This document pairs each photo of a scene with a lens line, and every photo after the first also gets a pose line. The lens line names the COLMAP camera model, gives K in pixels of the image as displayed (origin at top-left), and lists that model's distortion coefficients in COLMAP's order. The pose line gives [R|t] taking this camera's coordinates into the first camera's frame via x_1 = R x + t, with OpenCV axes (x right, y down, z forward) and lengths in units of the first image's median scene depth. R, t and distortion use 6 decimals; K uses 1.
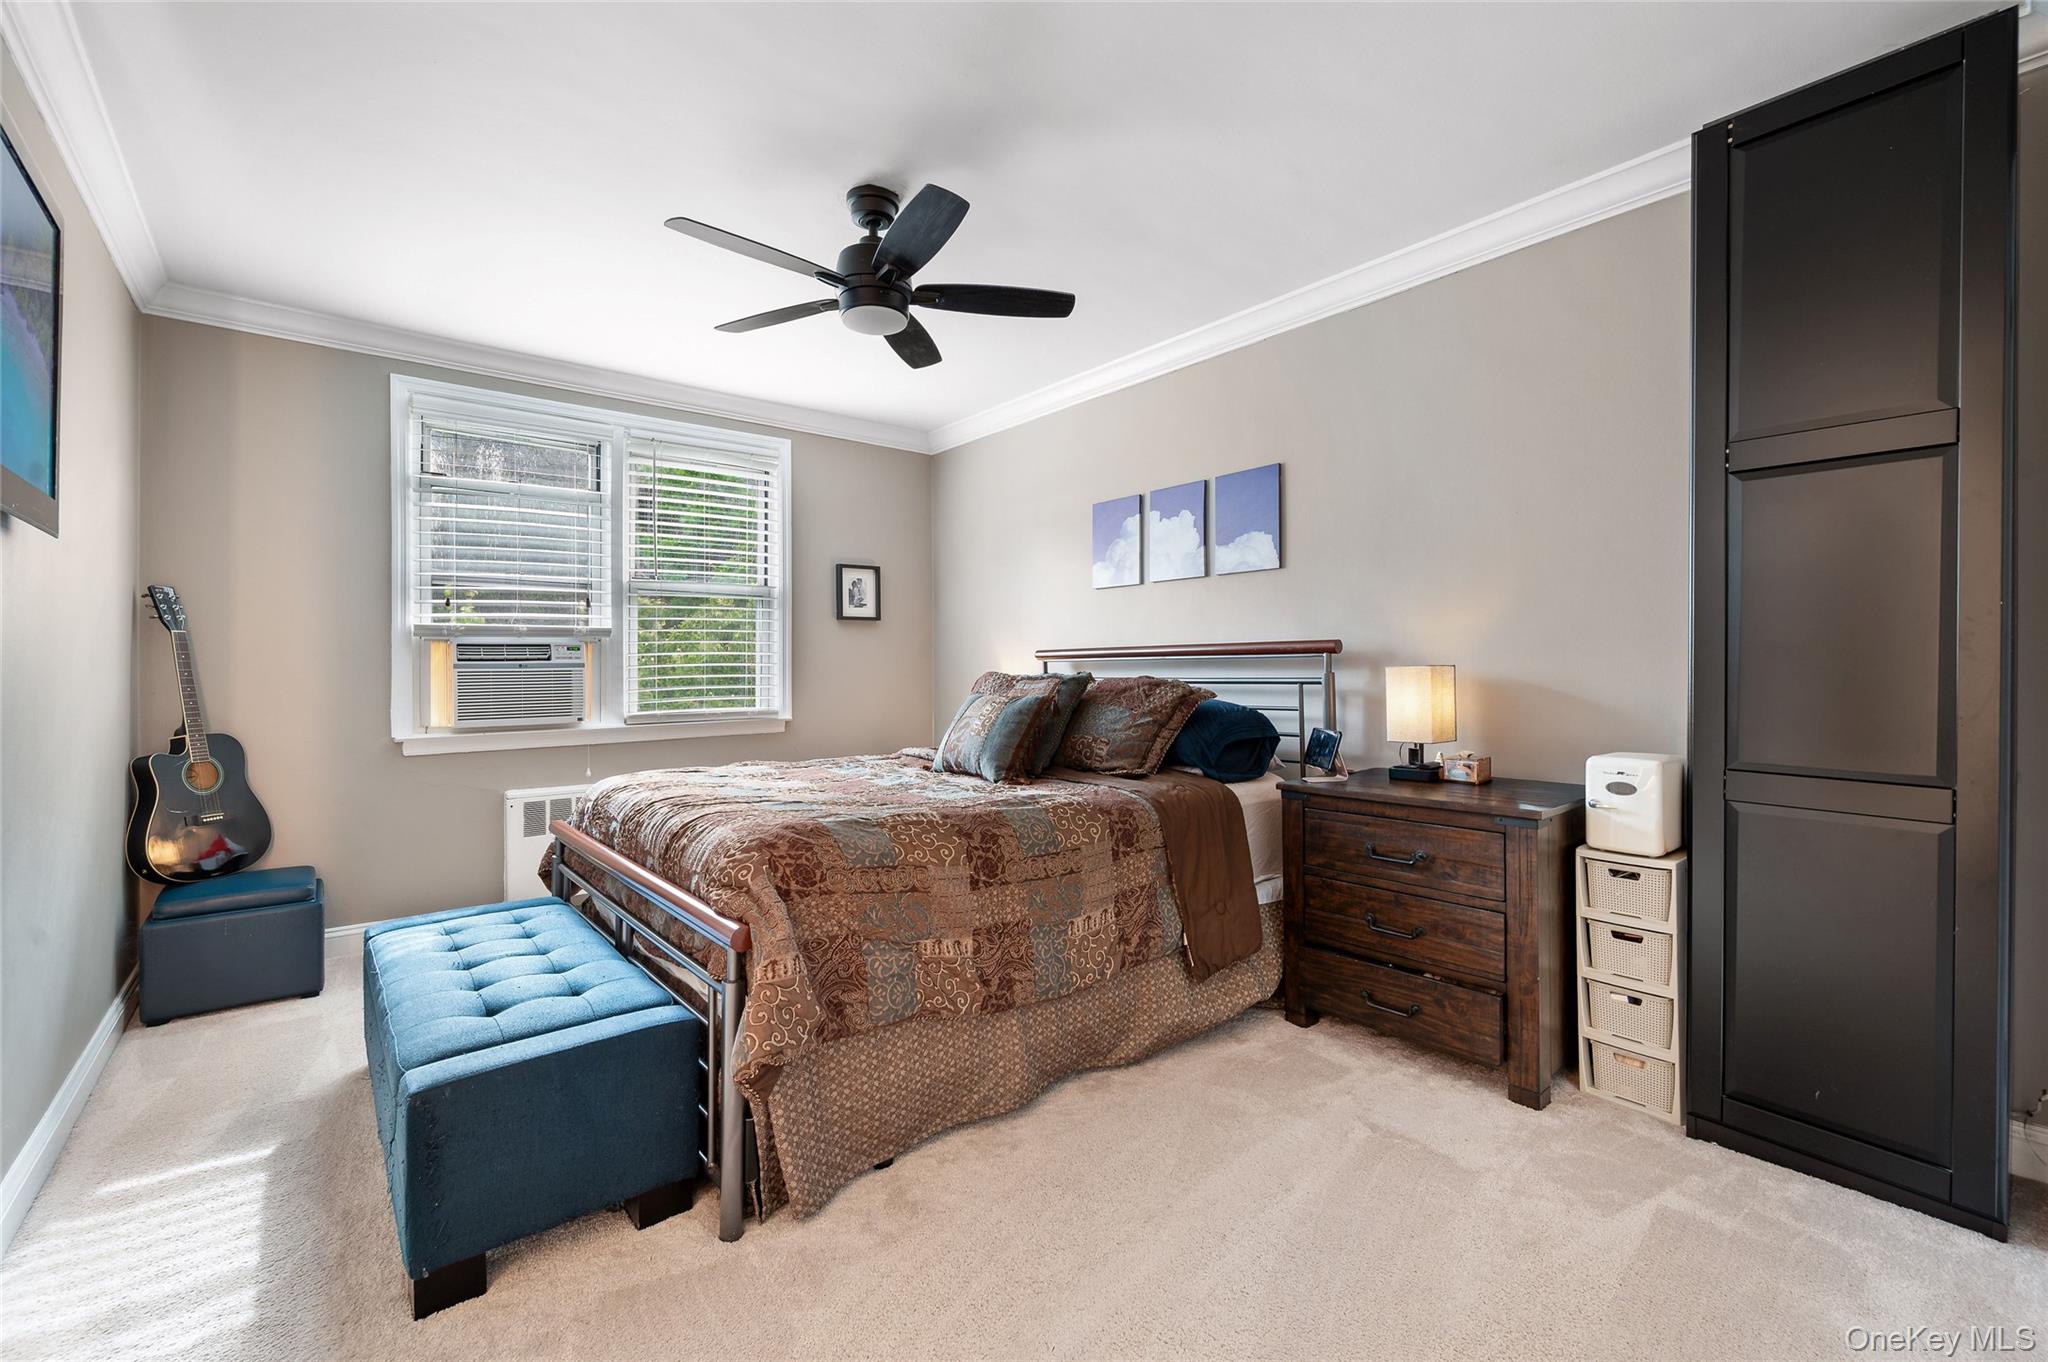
lens RADIAL K [[890.2, 0, 1024.0], [0, 890.2, 681.0], [0, 0, 1]] dist [0.000153, 0.000010]
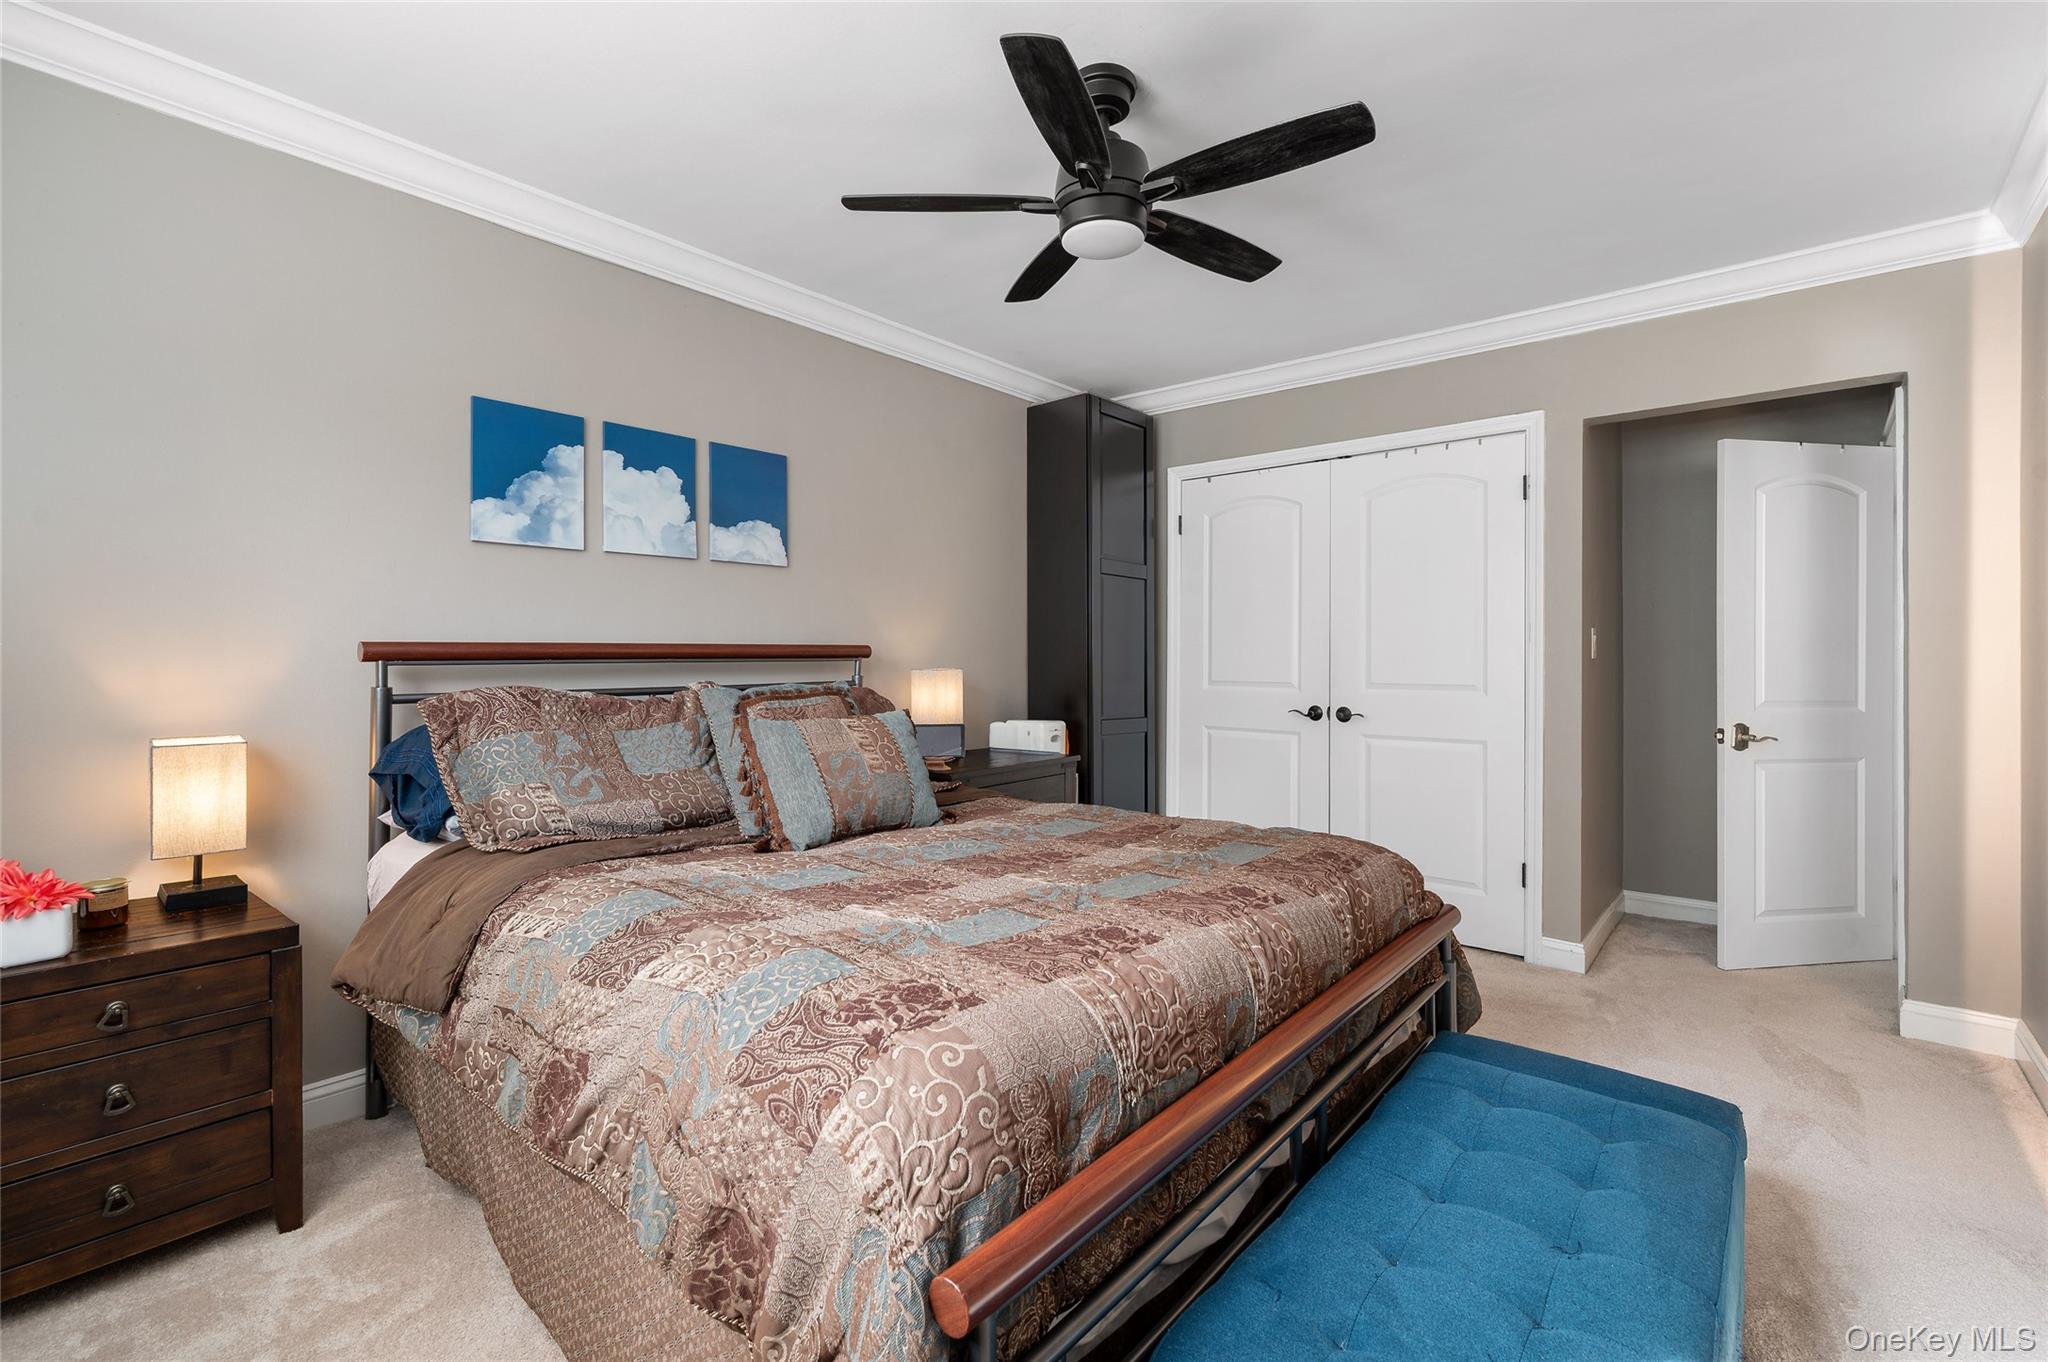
lens RADIAL K [[914.2, 0, 1024.0], [0, 914.2, 681.0], [0, 0, 1]] dist [-0.000824, -0.000107]
pose [[-0.201638, -0.015879, 0.979331, -0.666707], [0.019512, 0.999605, 0.020225, -0.017967], [-0.979266, 0.023187, -0.201248, 0.876341]]
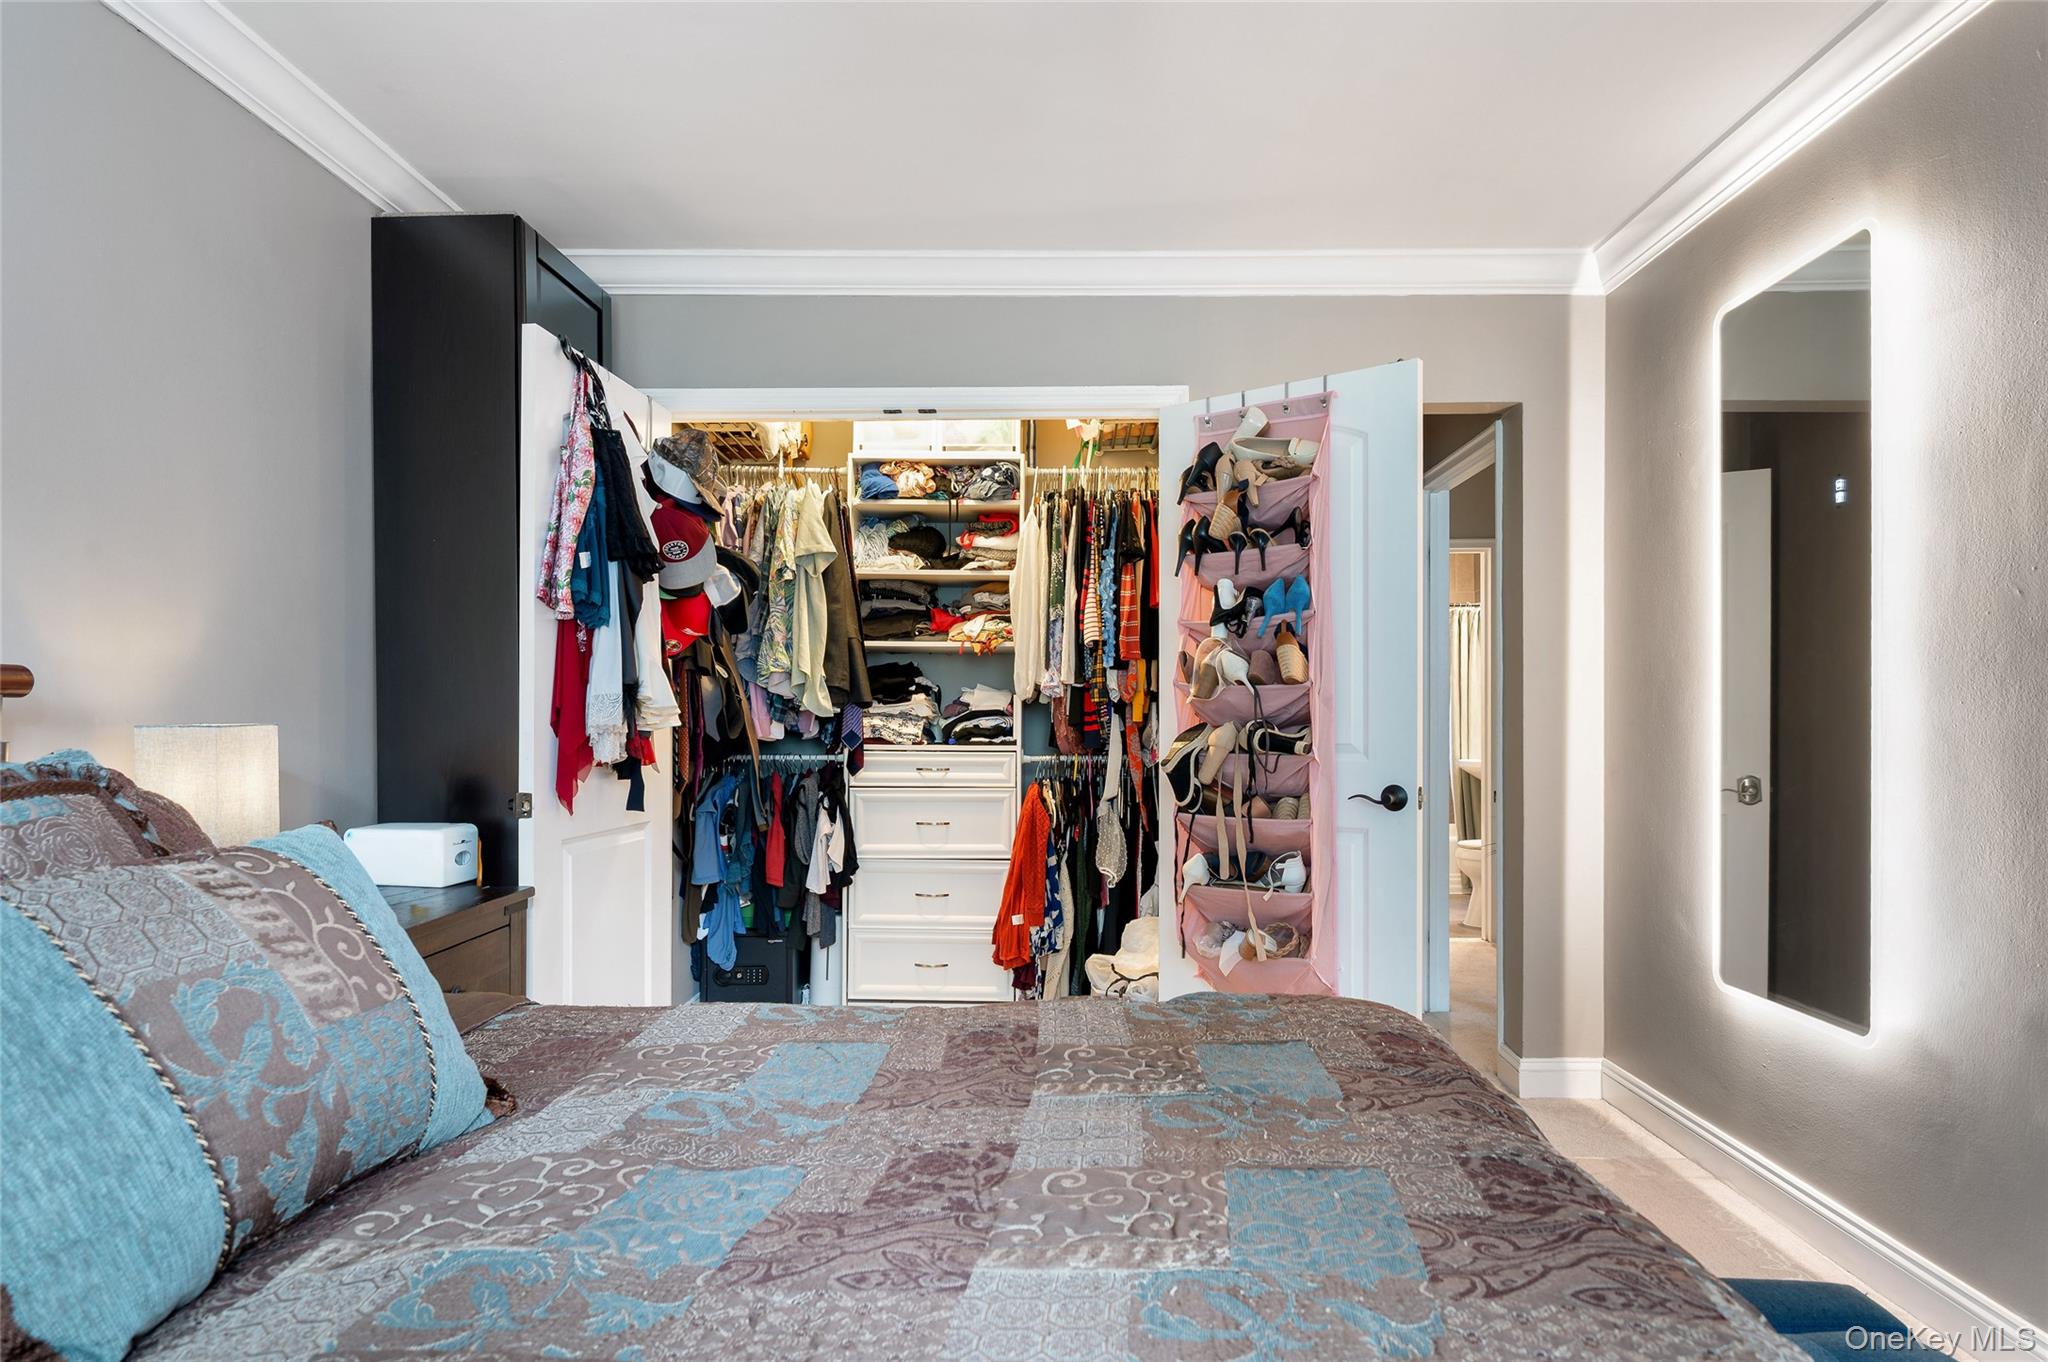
lens RADIAL K [[1149.6, 0, 1022.4], [0, 1149.6, 731.2], [0, 0, 1]] dist [0.063907, 0.000249]
pose [[-0.762272, -0.001582, 0.647255, -0.321173], [0.012956, 0.999759, 0.017701, -0.014086], [-0.647127, 0.021879, -0.762068, 0.957363]]
